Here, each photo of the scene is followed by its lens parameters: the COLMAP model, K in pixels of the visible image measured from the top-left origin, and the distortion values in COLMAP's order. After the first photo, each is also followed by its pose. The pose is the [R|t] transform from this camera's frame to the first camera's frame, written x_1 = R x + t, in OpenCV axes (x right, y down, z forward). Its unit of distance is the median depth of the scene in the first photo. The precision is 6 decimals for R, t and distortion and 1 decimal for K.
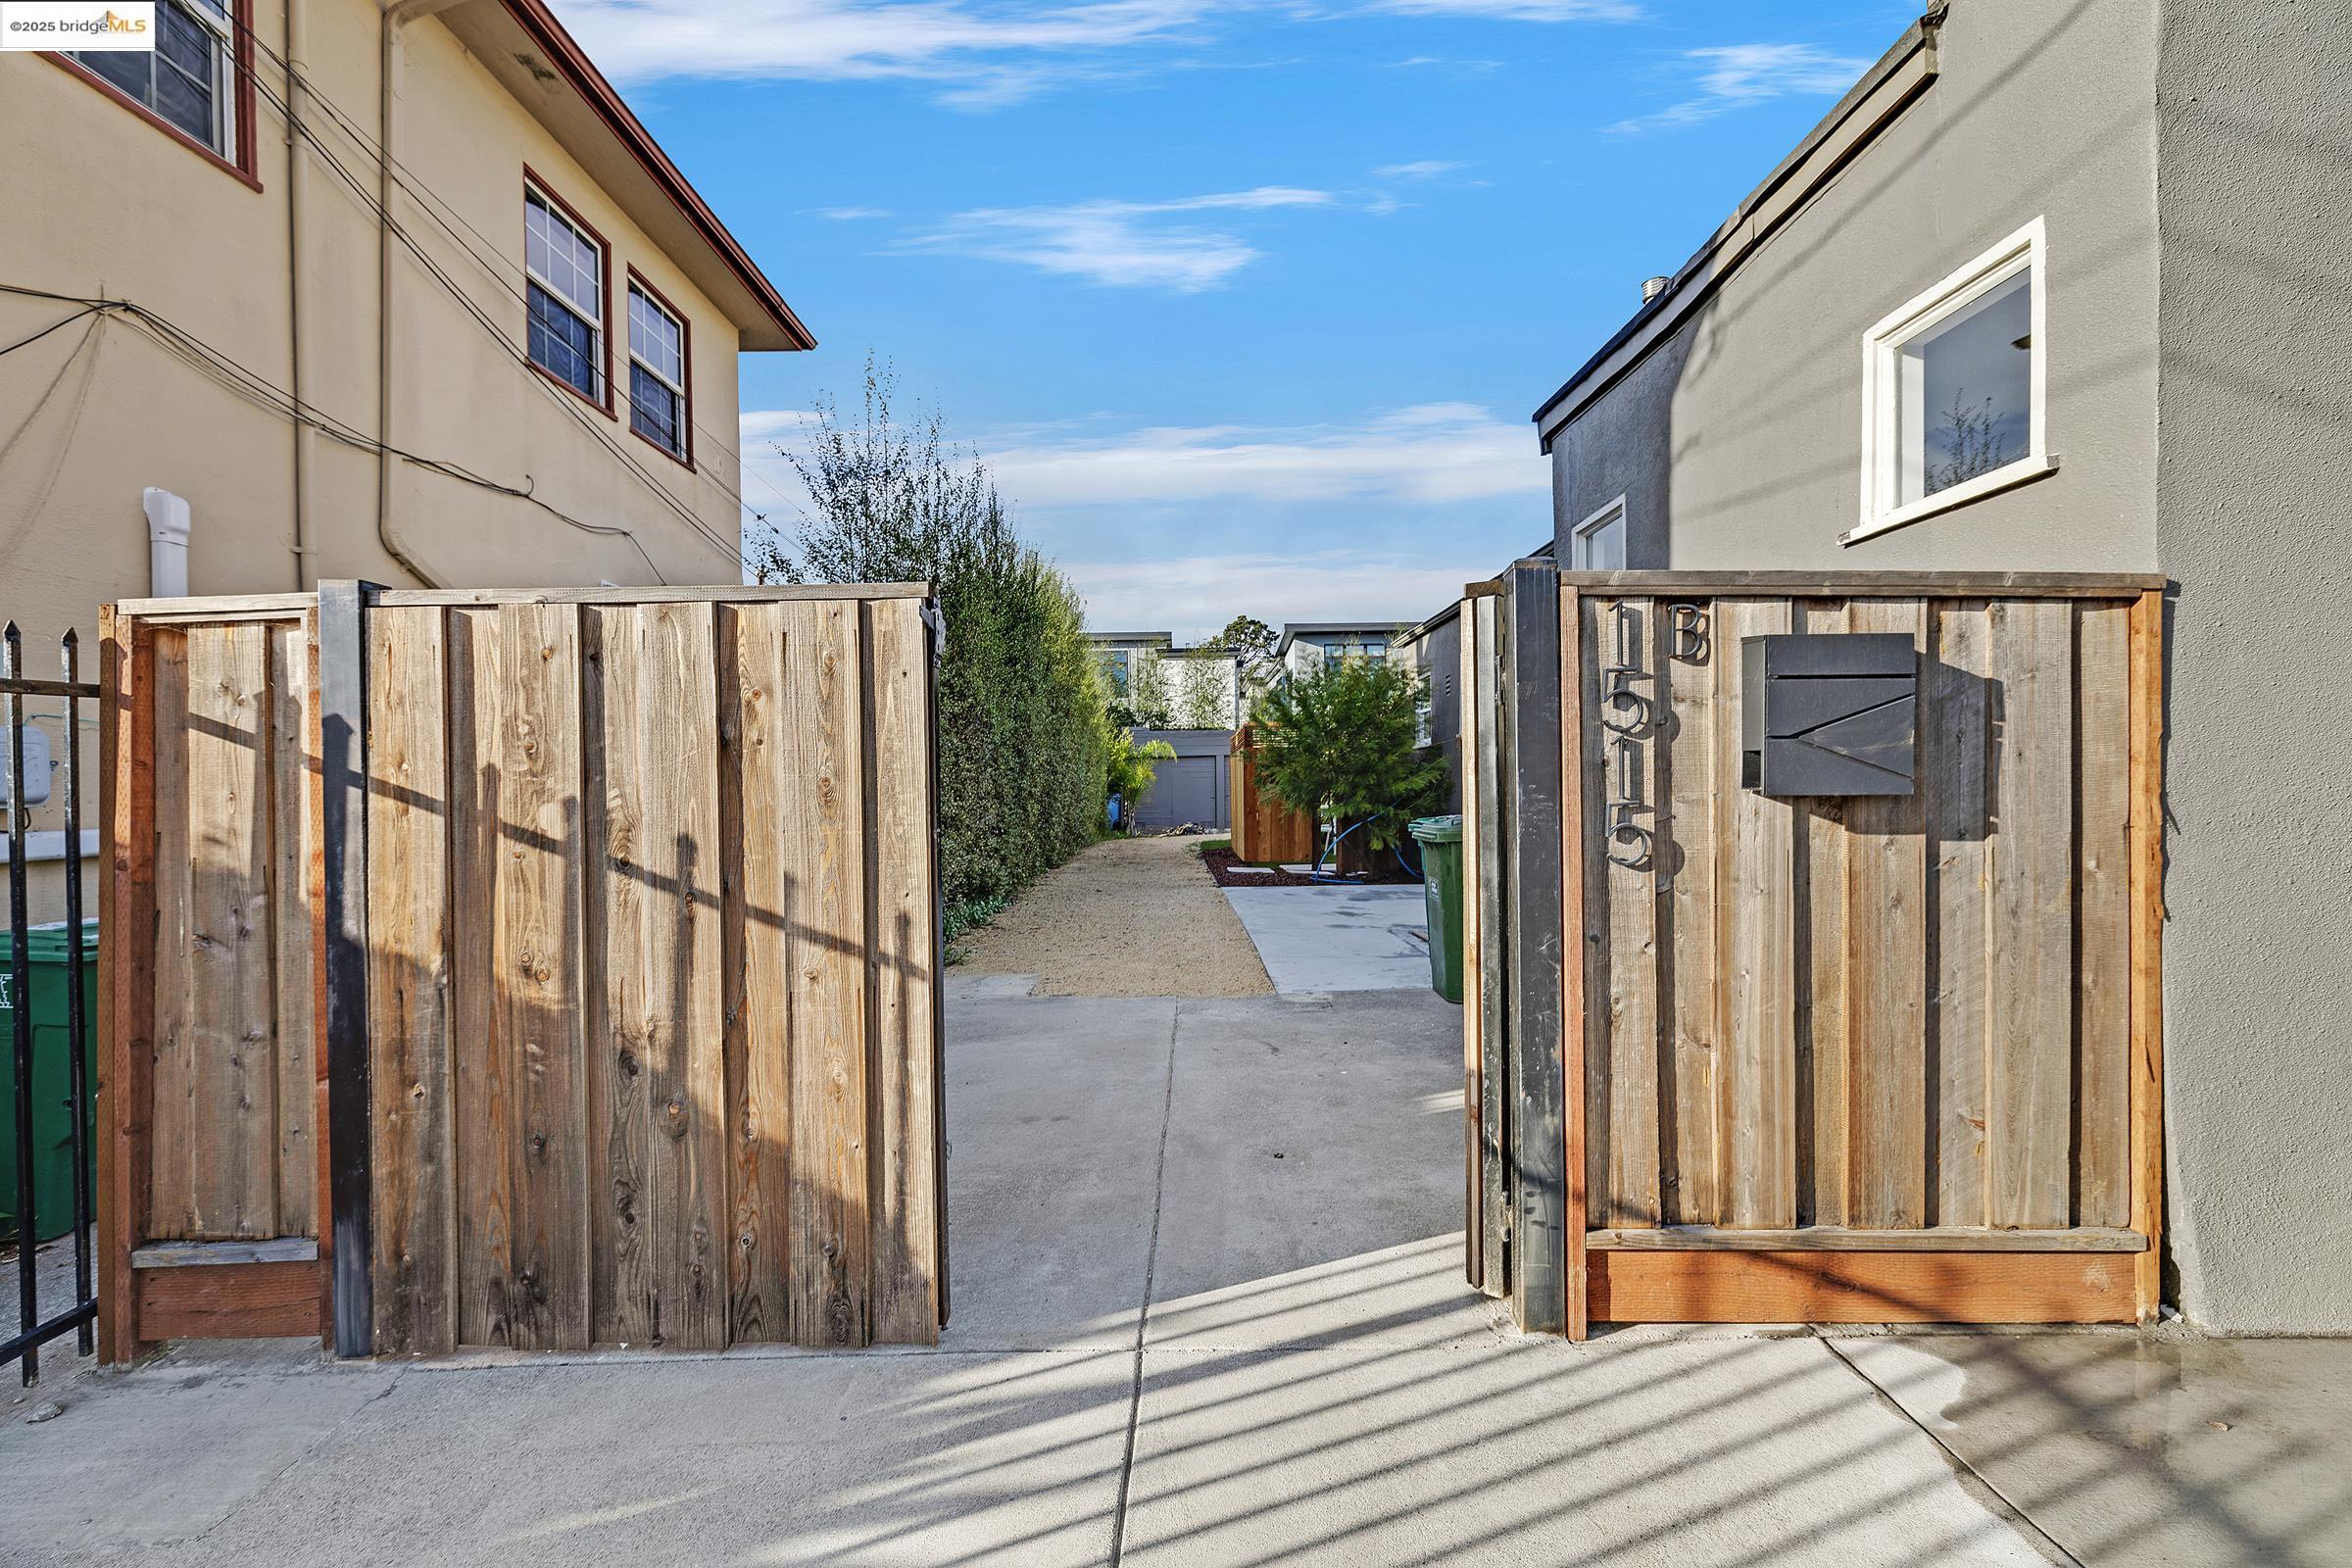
lens RADIAL K [[982.7, 0, 1172.5], [0, 982.7, 787.2], [0, 0, 1]] dist [-0.000694, 0.000199]
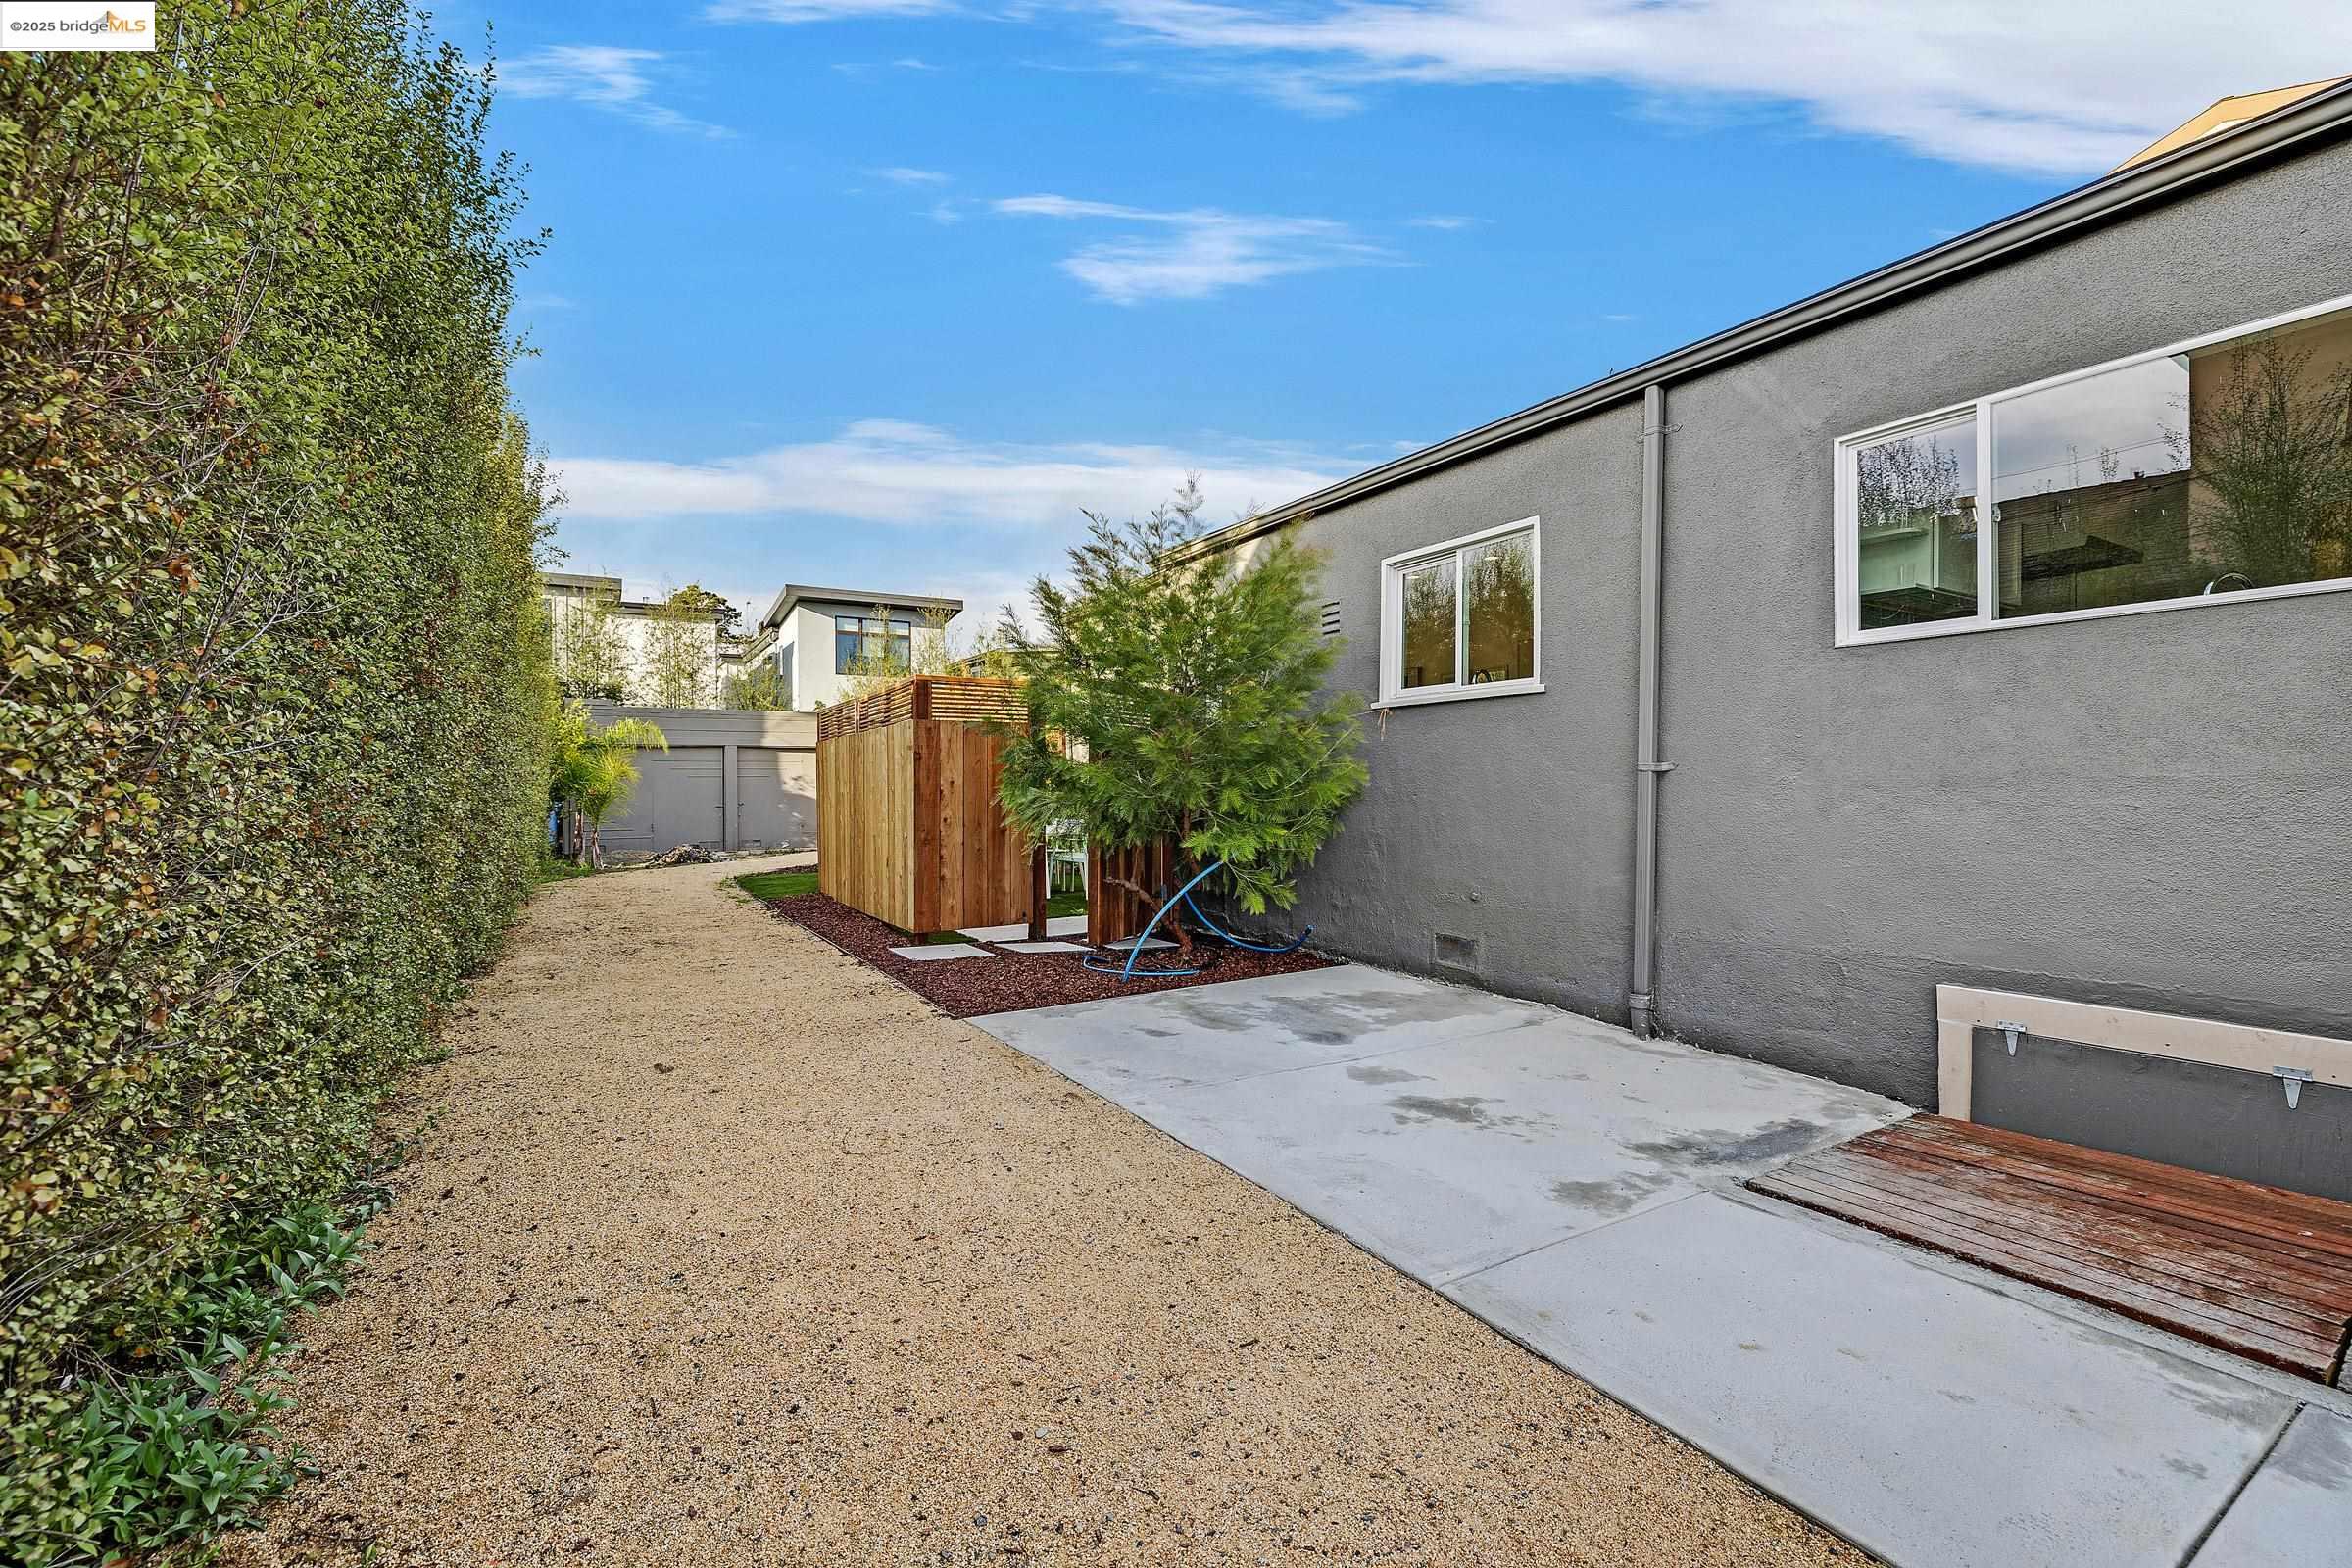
lens RADIAL K [[982.7, 0, 1178.7], [0, 982.7, 777.6], [0, 0, 1]] dist [-0.000694, 0.000199]
pose [[0.852385, 0.008311, 0.522848, -0.048887], [-0.001559, 0.999910, -0.013351, -0.001185], [-0.522912, 0.010565, 0.852321, 0.267786]]
